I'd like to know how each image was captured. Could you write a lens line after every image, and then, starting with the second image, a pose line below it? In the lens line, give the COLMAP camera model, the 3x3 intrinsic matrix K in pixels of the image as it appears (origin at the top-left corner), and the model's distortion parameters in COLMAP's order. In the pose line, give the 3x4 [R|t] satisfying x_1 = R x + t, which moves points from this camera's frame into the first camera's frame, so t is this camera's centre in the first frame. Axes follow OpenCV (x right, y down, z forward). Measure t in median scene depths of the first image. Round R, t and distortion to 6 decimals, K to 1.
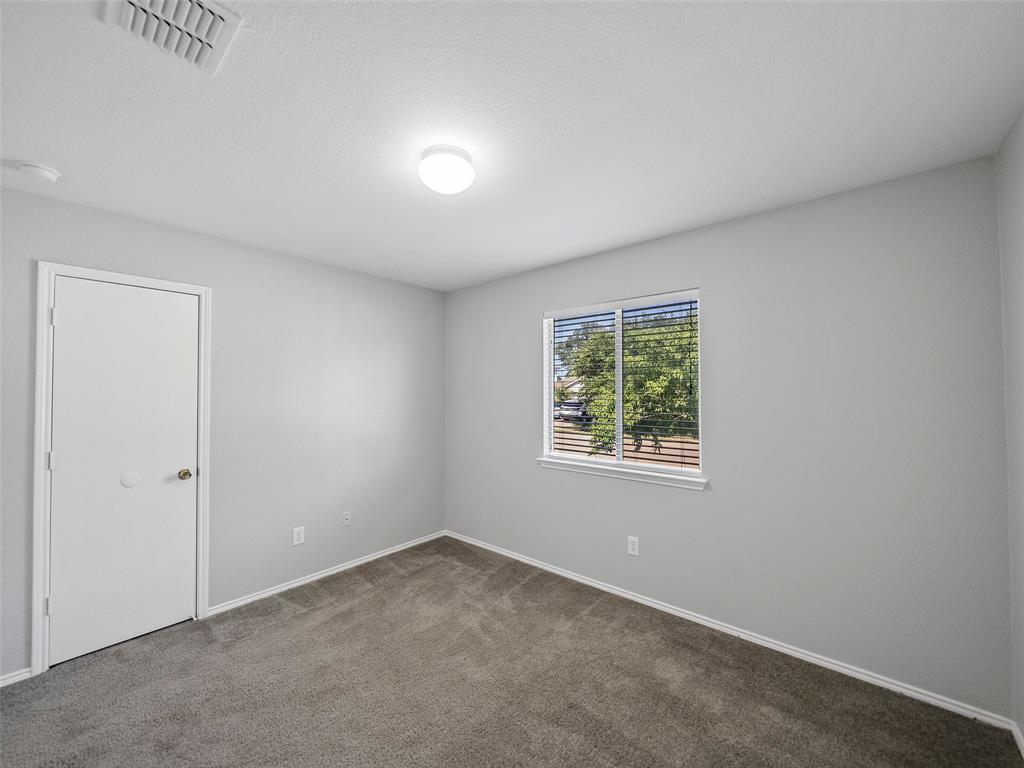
lens RADIAL K [[396.0, 0, 510.8], [0, 396.0, 384.9], [0, 0, 1]] dist [-0.003894, -0.000184]
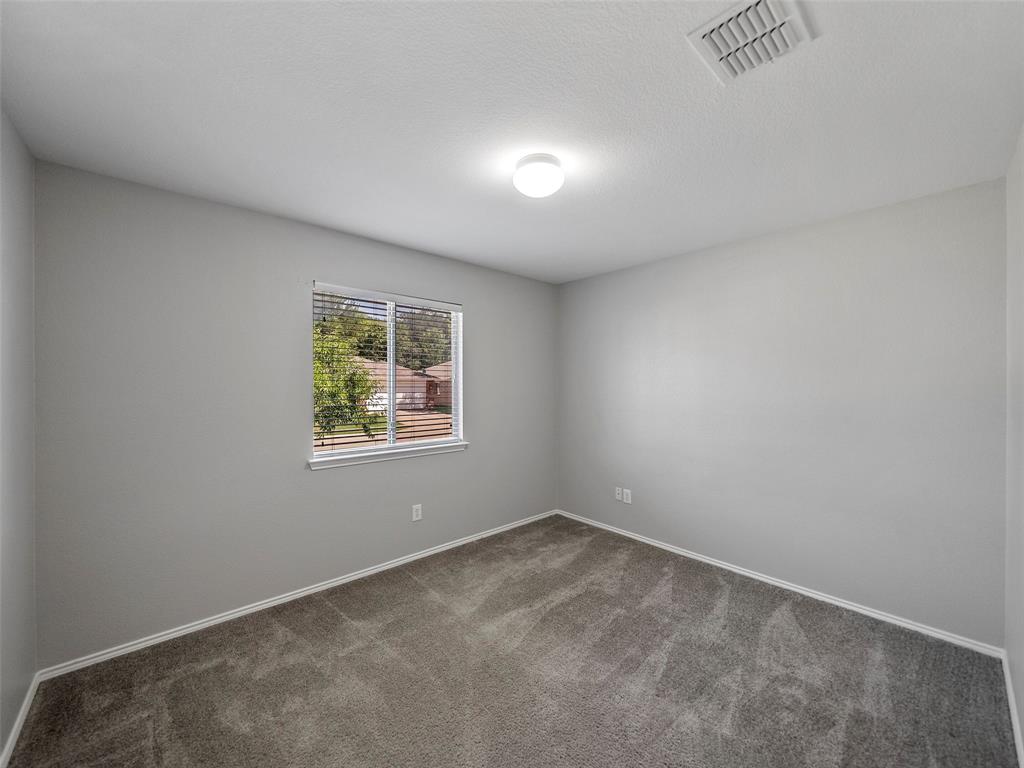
lens RADIAL K [[396.0, 0, 510.8], [0, 396.0, 384.9], [0, 0, 1]] dist [-0.003894, -0.000184]
pose [[0.133692, -0.001644, 0.991022, -0.795105], [-0.026929, 0.999623, 0.005291, 0.018510], [-0.990657, -0.027395, 0.133597, 0.580530]]
